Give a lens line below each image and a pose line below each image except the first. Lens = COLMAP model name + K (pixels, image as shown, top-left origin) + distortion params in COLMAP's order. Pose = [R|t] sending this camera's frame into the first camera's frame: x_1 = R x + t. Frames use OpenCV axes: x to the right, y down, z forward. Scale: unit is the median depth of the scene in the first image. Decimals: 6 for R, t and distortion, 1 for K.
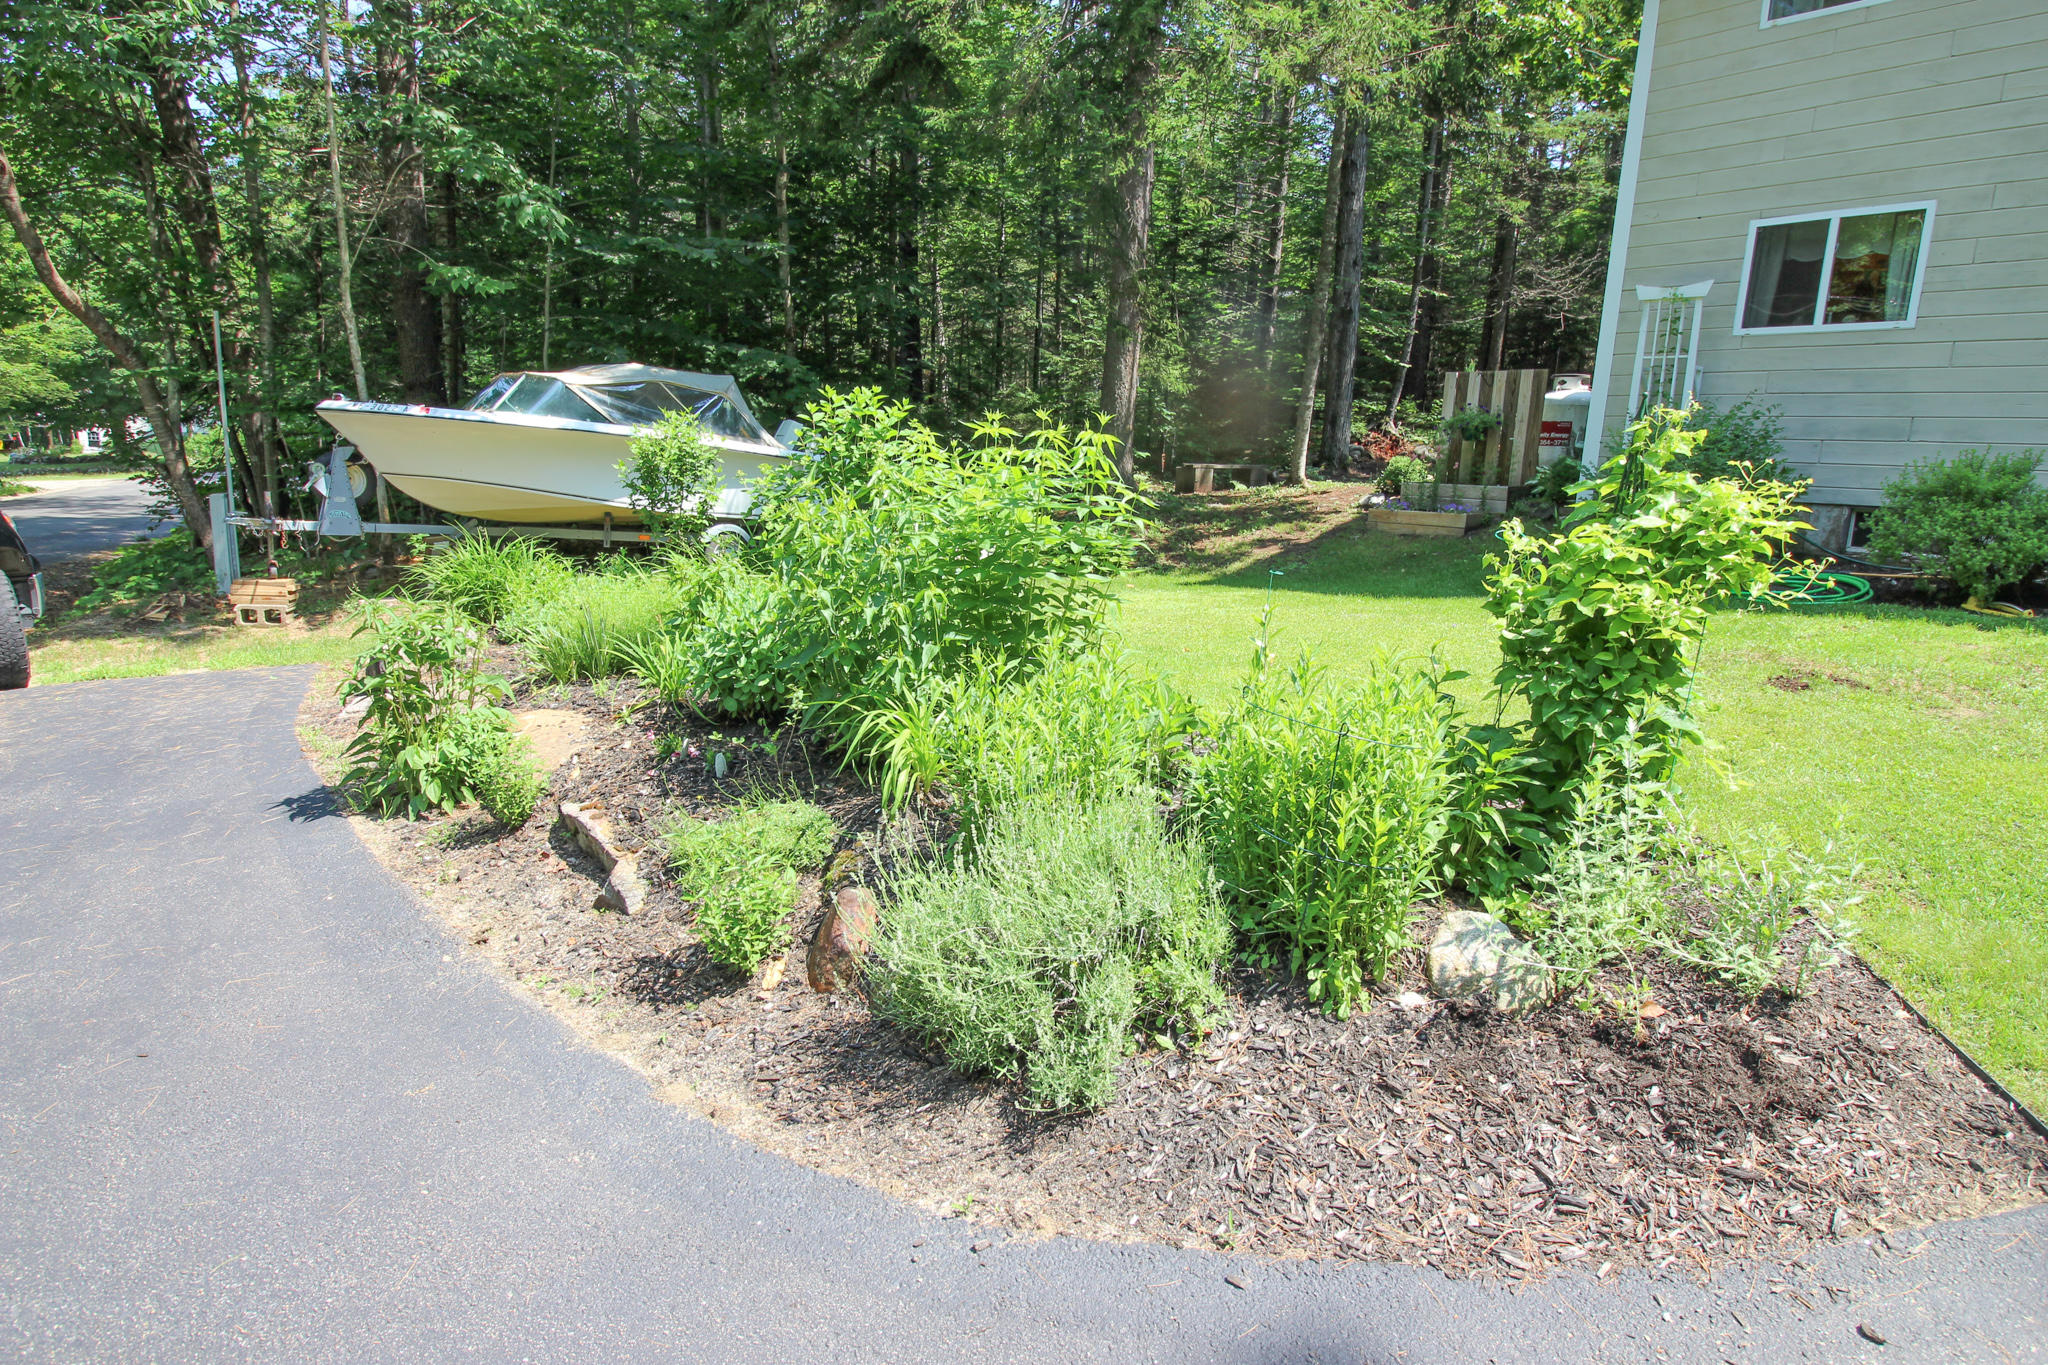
lens RADIAL K [[1134.8, 0, 998.3], [0, 1134.8, 683.7], [0, 0, 1]] dist [0.004642, -0.014289]
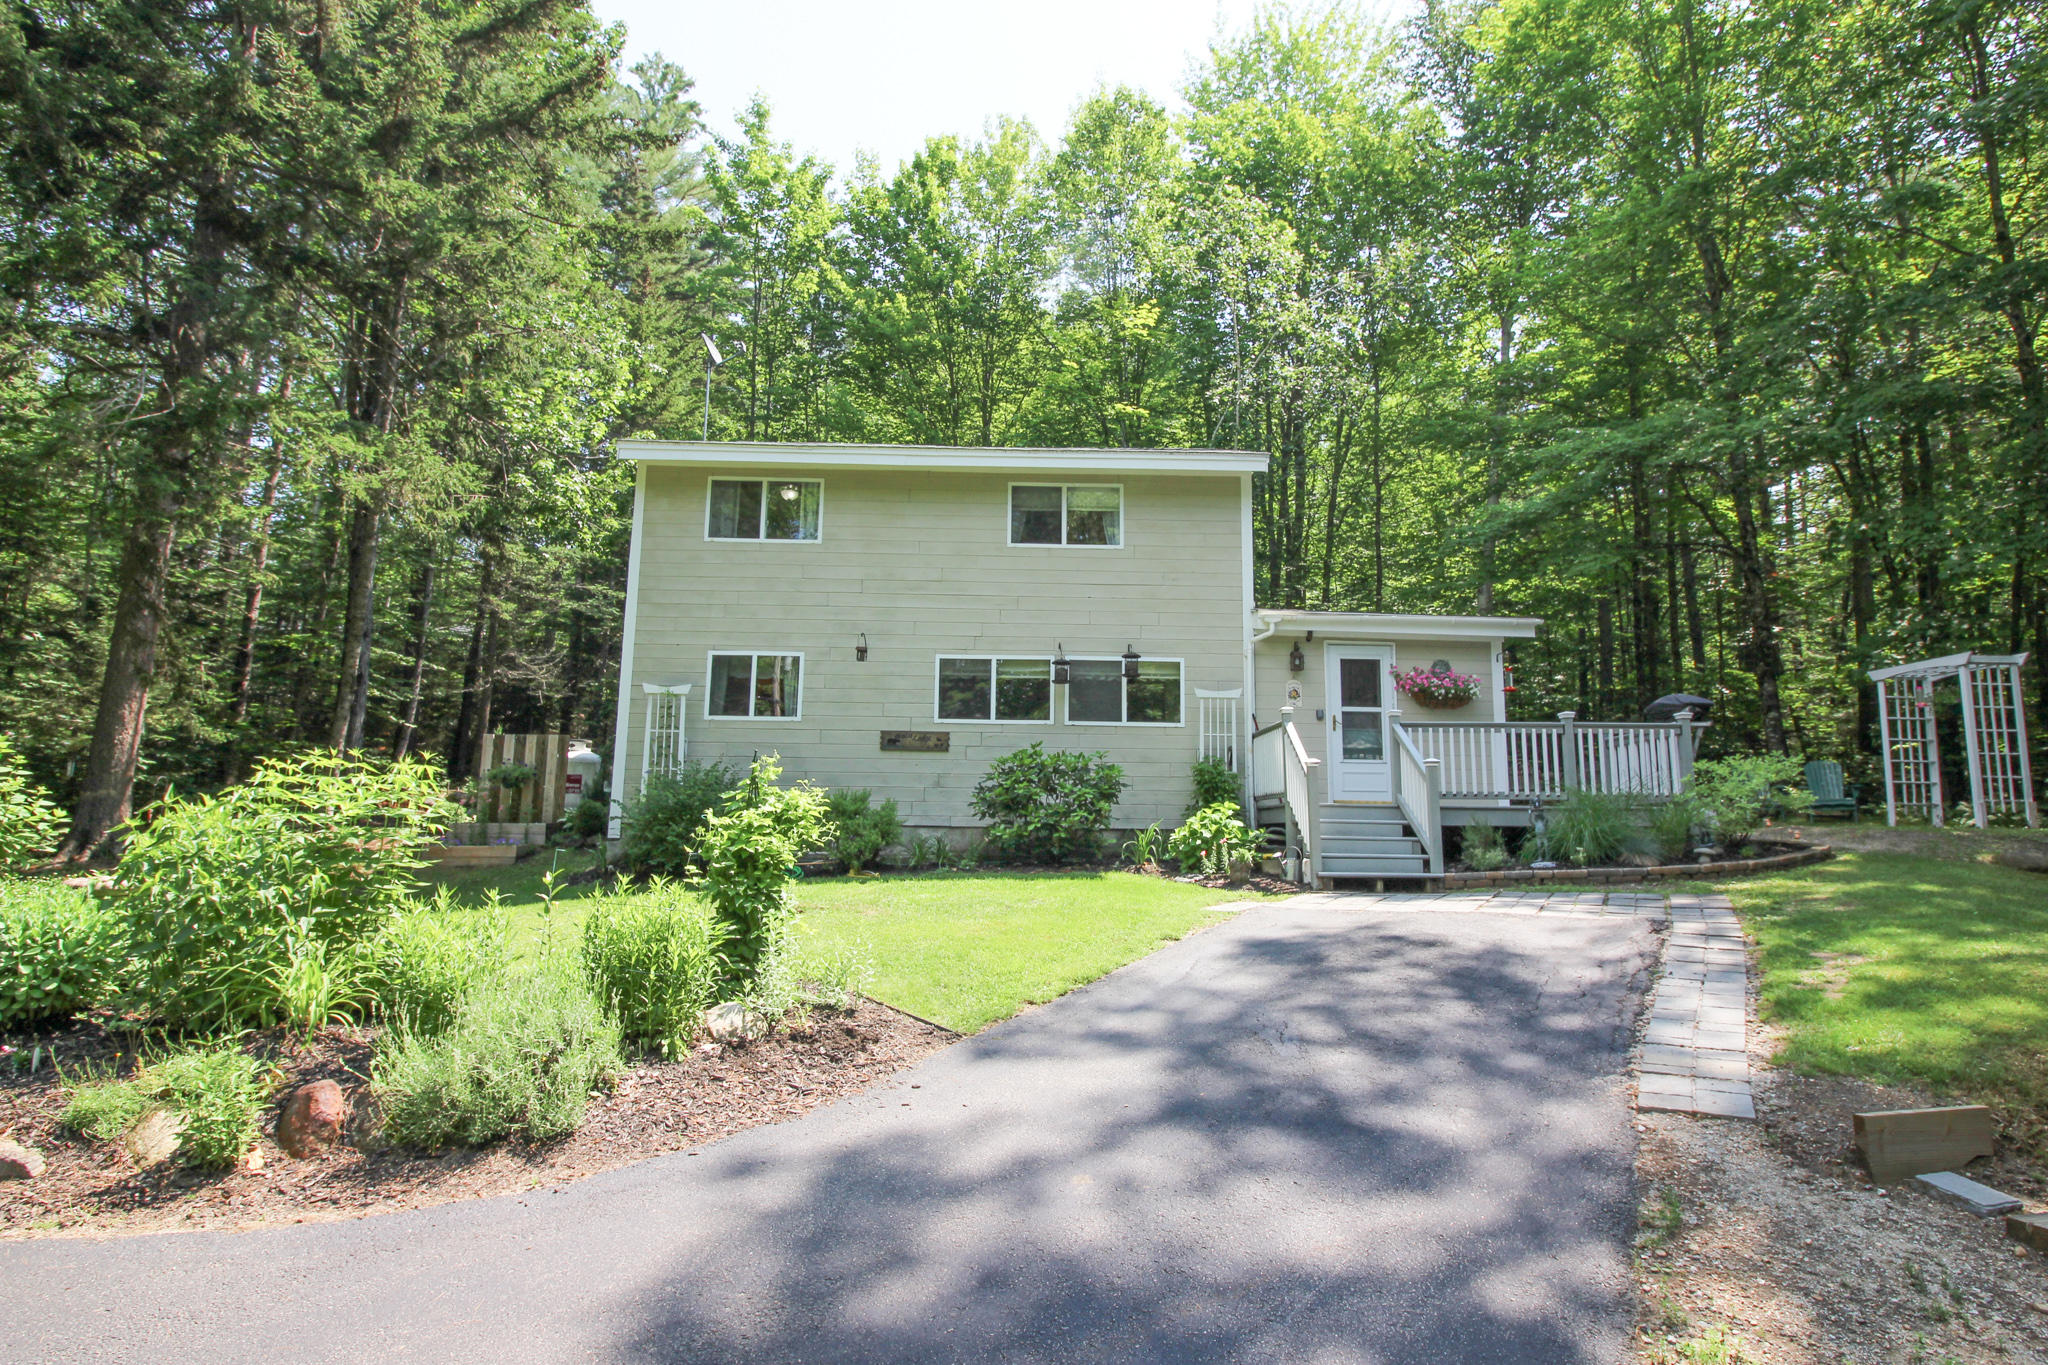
lens RADIAL K [[1047.5, 0, 1024.0], [0, 1047.5, 682.5], [0, 0, 1]] dist [0.001037, 0.000209]
pose [[0.612249, 0.085328, 0.786047, -0.667003], [0.166703, 0.957881, -0.233825, 0.162971], [-0.772891, 0.274196, 0.572237, -0.538179]]
